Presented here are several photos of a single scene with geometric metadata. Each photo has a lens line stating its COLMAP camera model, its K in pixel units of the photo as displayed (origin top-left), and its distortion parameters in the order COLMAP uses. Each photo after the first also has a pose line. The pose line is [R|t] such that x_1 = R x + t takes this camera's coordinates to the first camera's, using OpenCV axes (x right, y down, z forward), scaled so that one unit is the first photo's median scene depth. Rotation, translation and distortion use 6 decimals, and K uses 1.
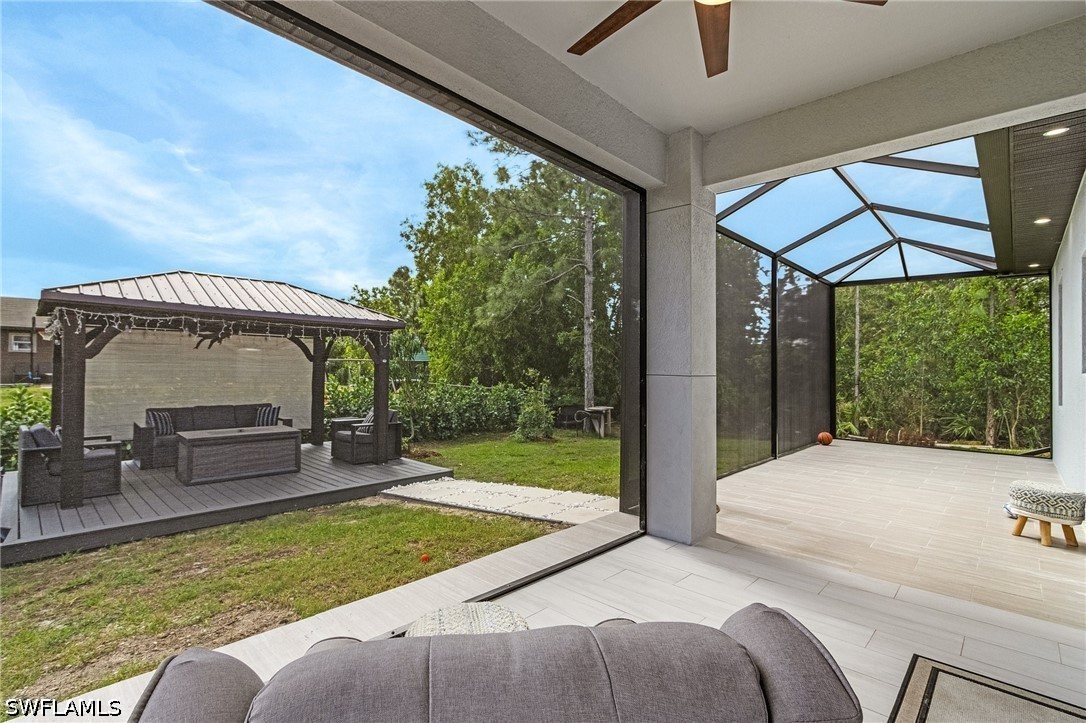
lens RADIAL K [[505.9, 0, 543.1], [0, 505.9, 362.5], [0, 0, 1]] dist [0.000789, 0.001825]
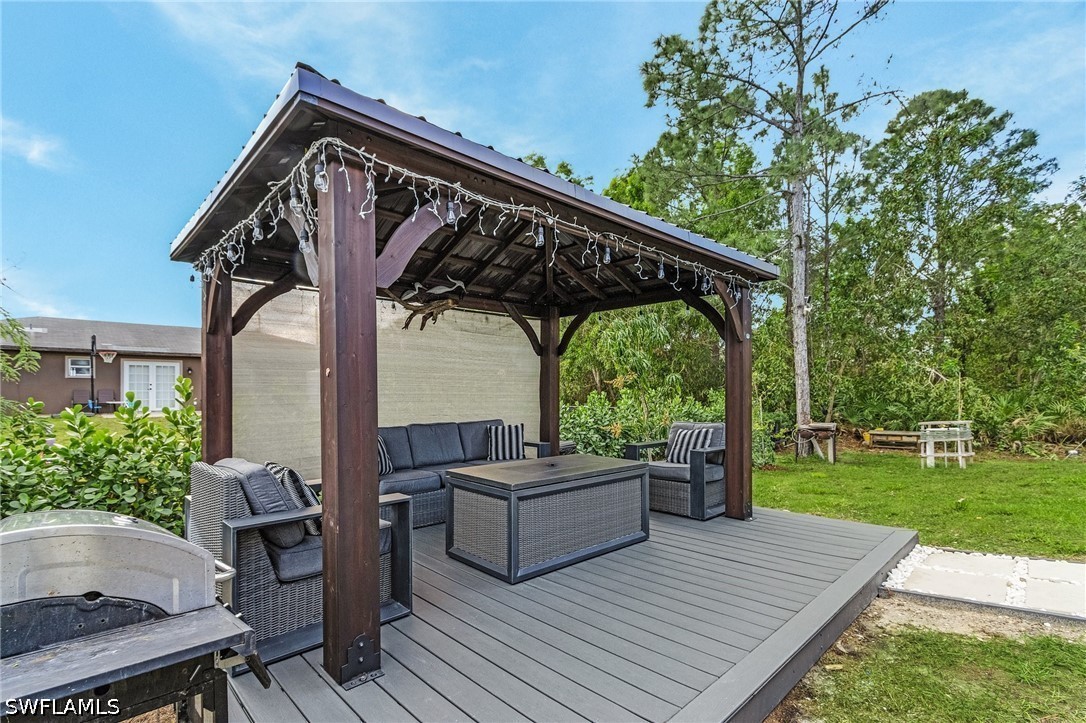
lens RADIAL K [[505.9, 0, 538.1], [0, 505.9, 389.2], [0, 0, 1]] dist [0.000789, 0.001825]
pose [[0.998727, -0.025560, -0.043482, -0.484090], [0.025519, 0.999673, -0.001507, 0.047072], [0.043506, 0.000395, 0.999053, 0.391398]]
